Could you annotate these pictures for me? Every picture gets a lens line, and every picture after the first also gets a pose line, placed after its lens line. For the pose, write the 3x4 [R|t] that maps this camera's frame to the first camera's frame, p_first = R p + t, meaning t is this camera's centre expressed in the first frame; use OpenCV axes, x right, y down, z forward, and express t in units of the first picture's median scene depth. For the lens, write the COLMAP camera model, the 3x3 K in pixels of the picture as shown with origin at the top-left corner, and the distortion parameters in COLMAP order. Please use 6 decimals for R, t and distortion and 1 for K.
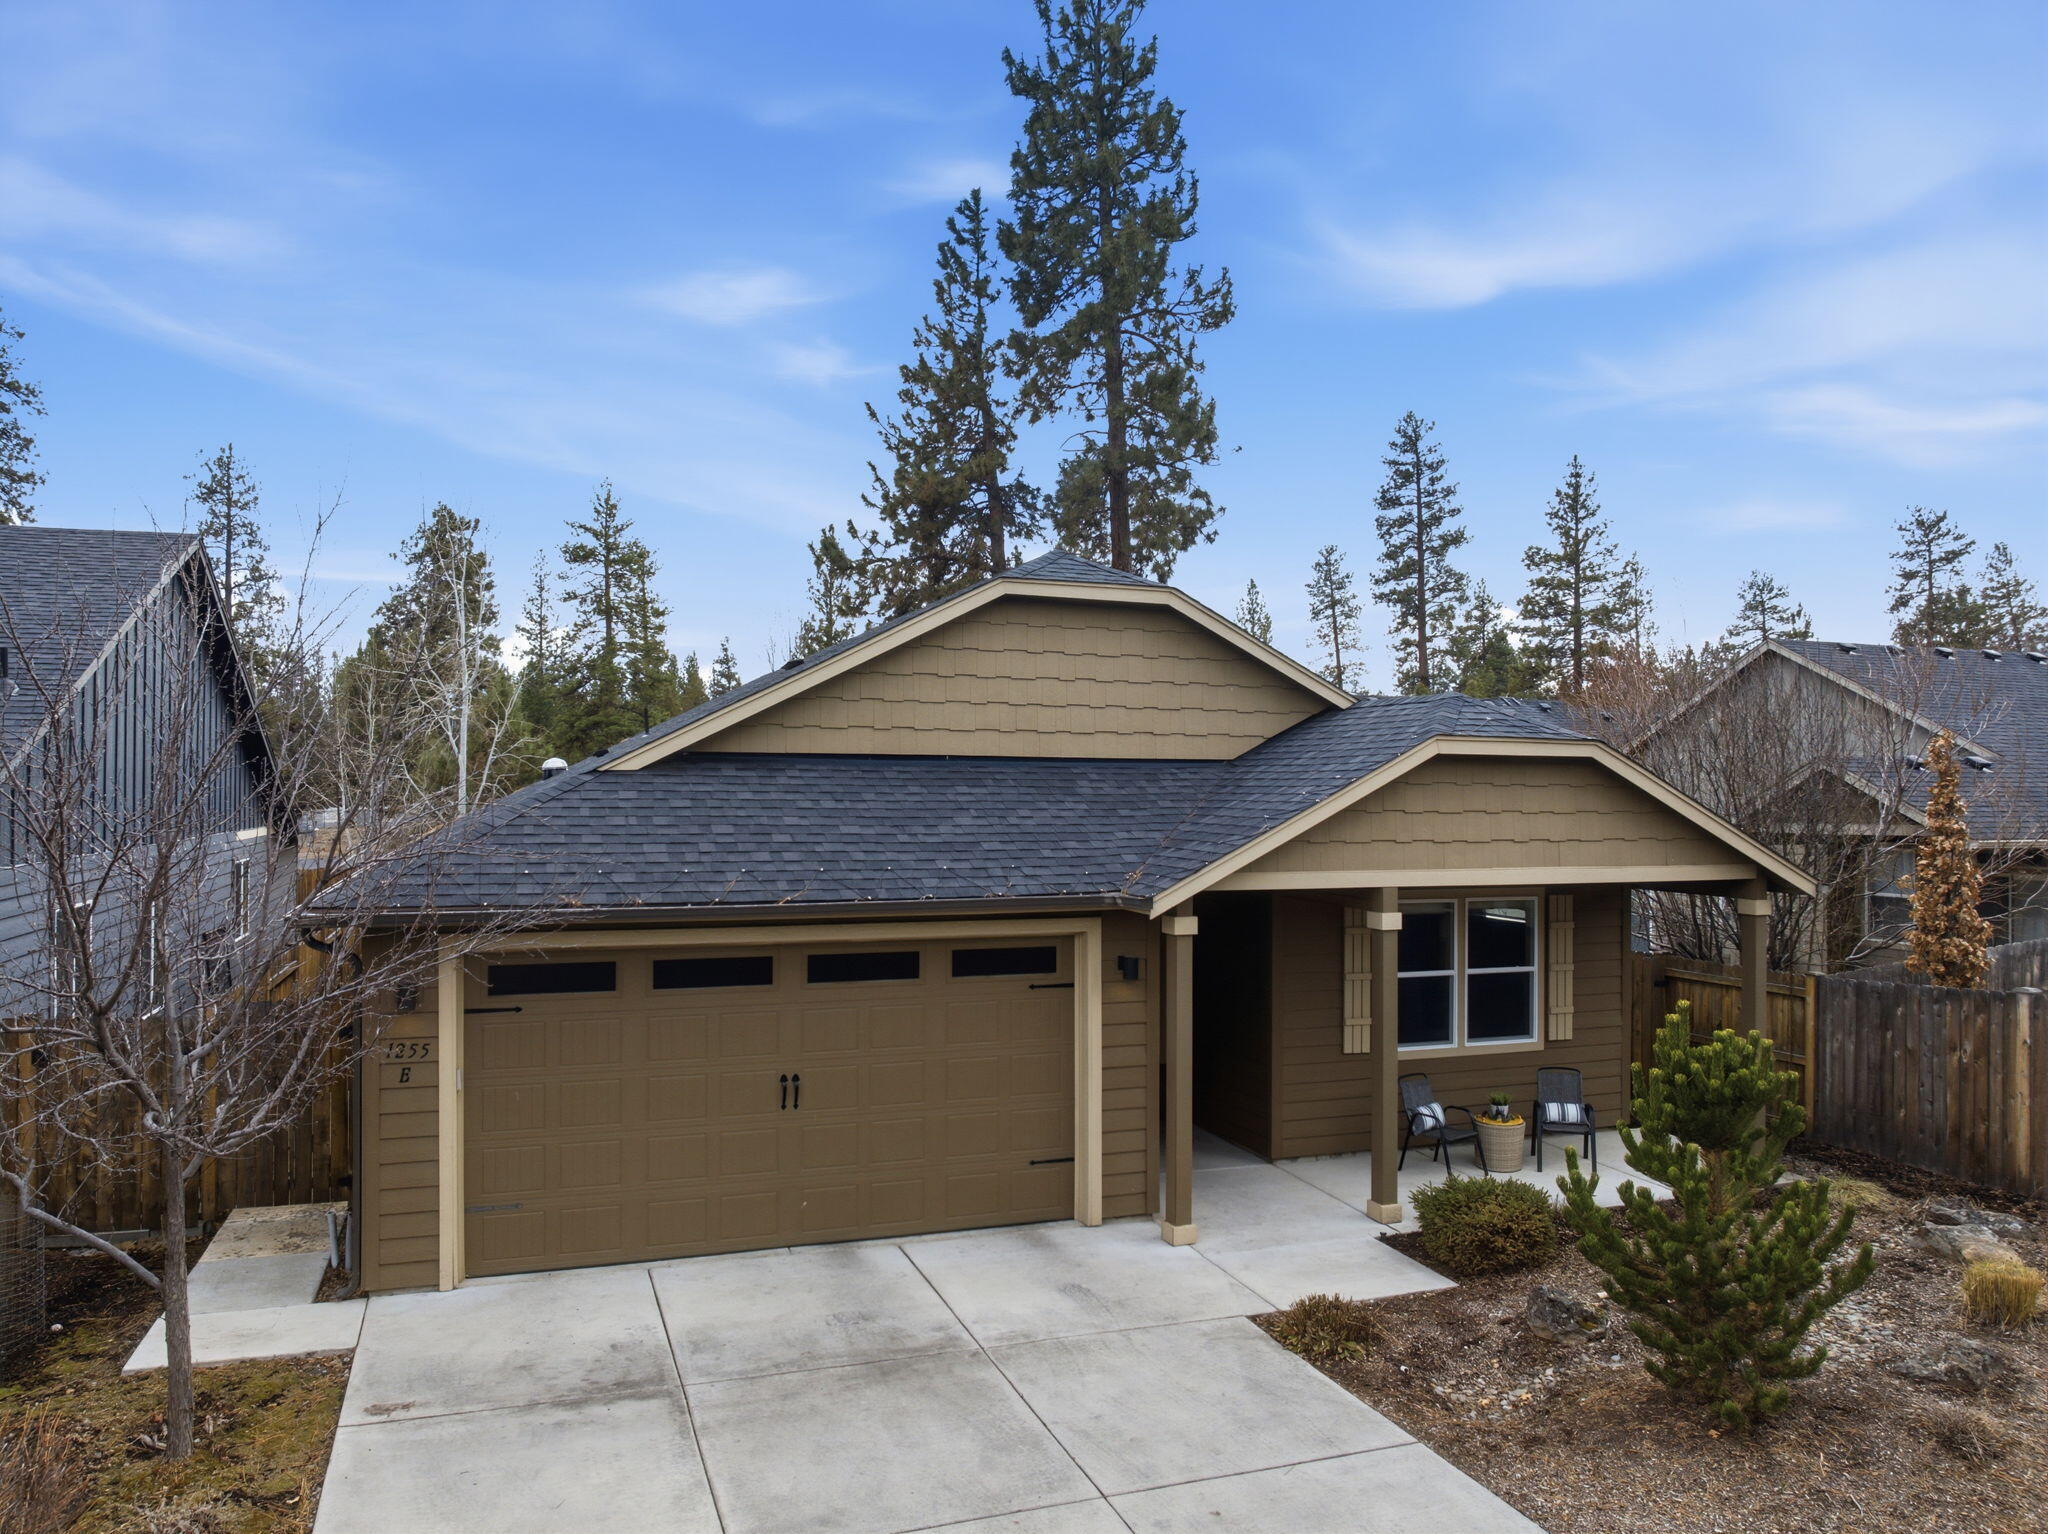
lens RADIAL K [[1429.5, 0, 1029.0], [0, 1429.5, 723.1], [0, 0, 1]] dist [-0.038580, -0.002100]
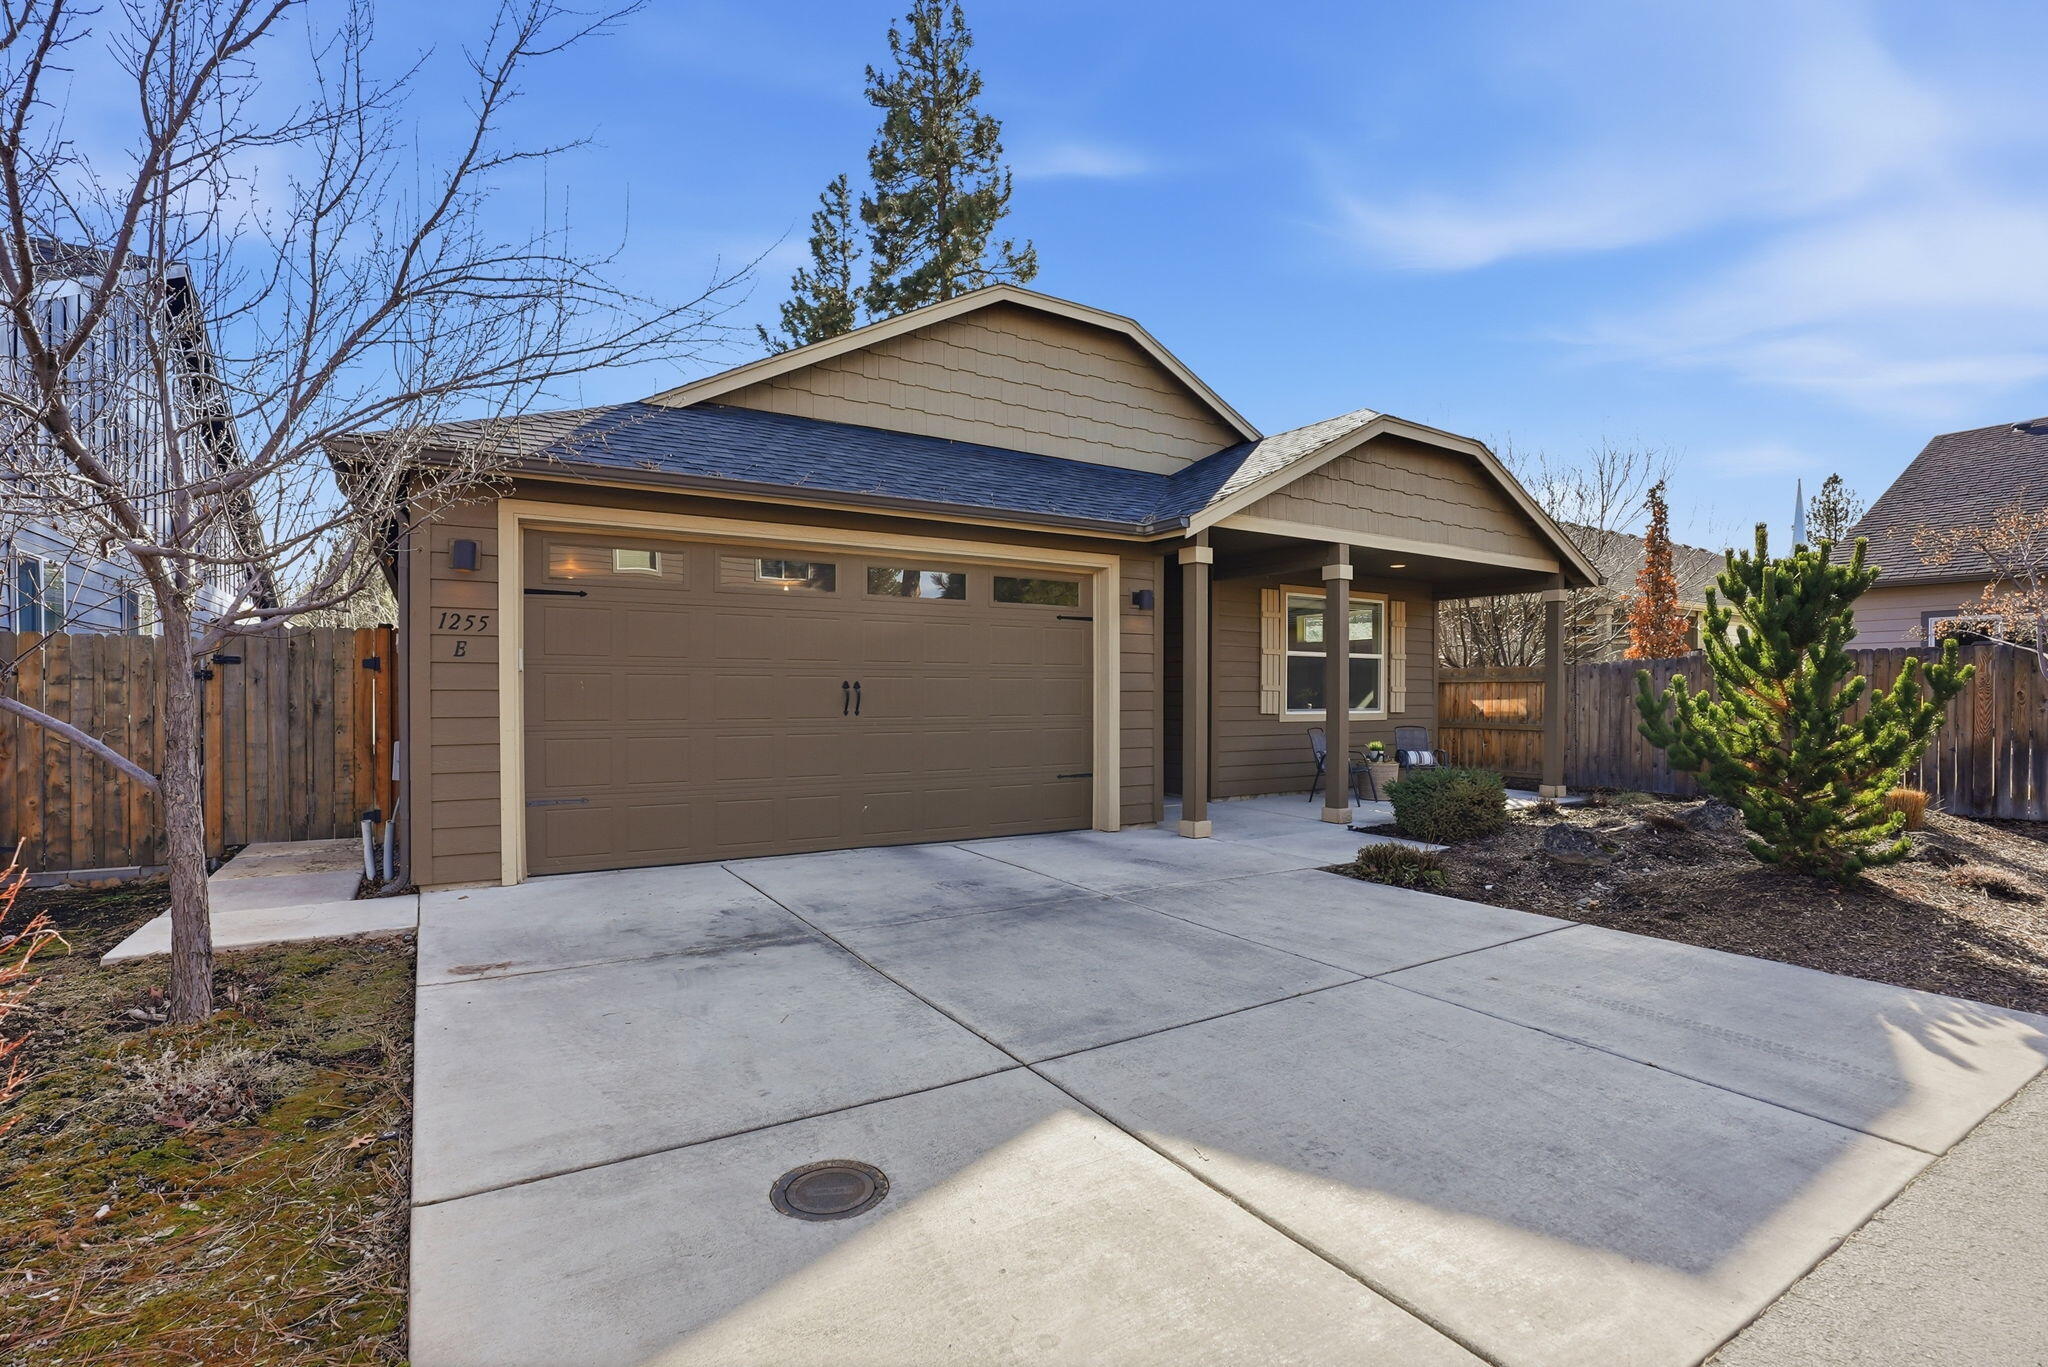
lens RADIAL K [[953.3, 0, 1018.0], [0, 953.3, 679.9], [0, 0, 1]] dist [-0.067449, 0.023125]
pose [[0.977885, -0.001652, 0.209138, -0.189864], [-0.005192, 0.999469, 0.032170, 0.217910], [-0.209080, -0.032544, 0.977357, 0.297762]]
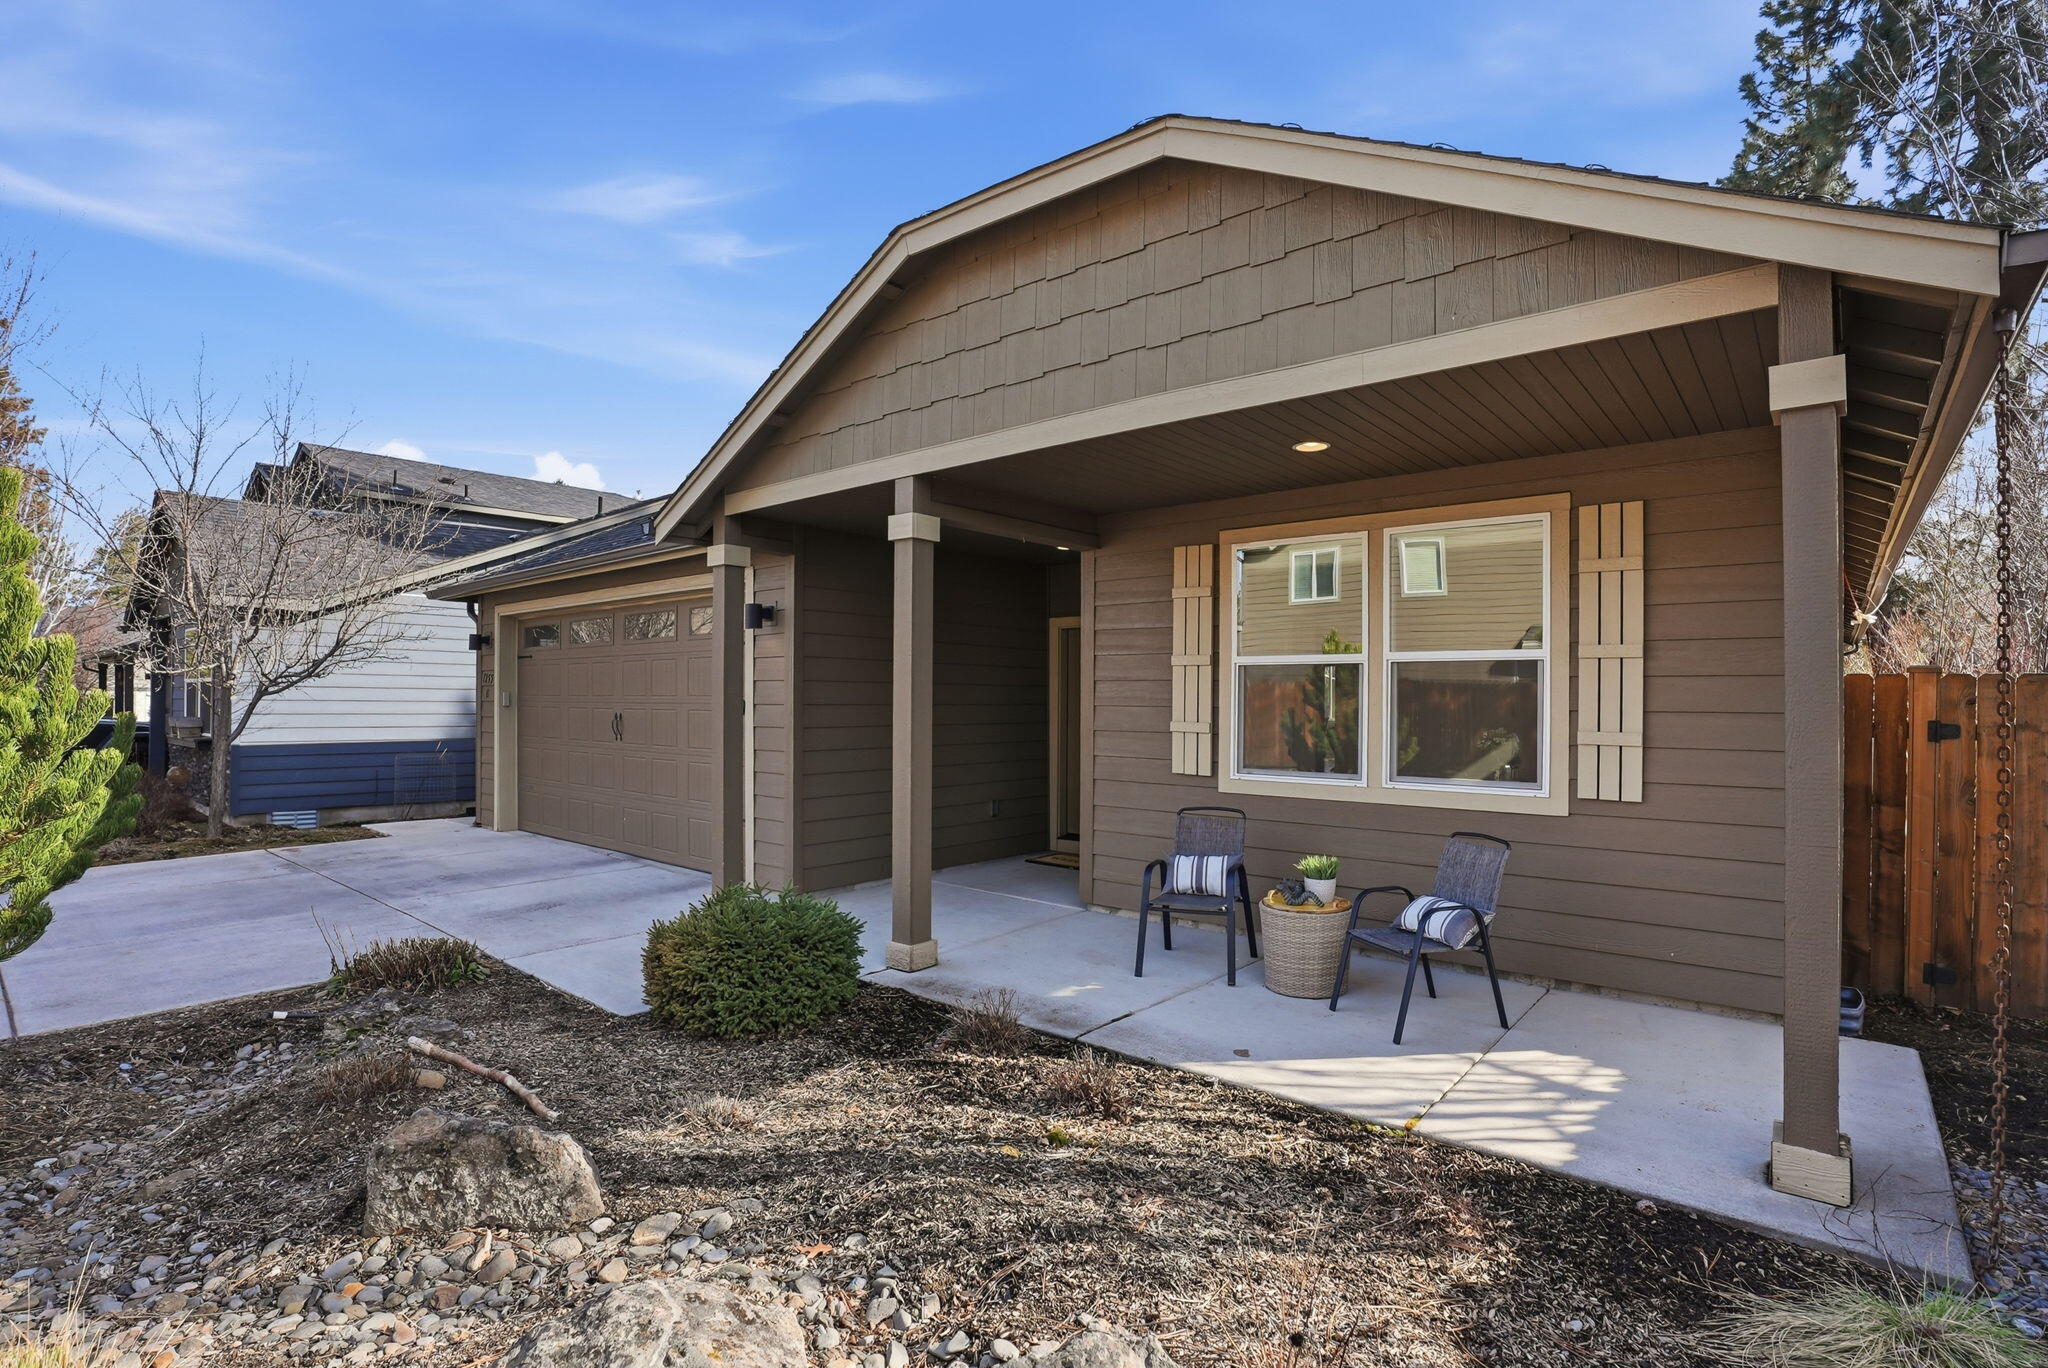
lens RADIAL K [[956.9, 0, 1023.9], [0, 956.9, 690.3], [0, 0, 1]] dist [-0.066382, 0.024716]
pose [[0.511218, -0.015916, -0.859304, 0.714057], [0.033790, 0.999428, 0.001591, 0.231590], [0.858787, -0.029850, 0.511463, 0.862871]]
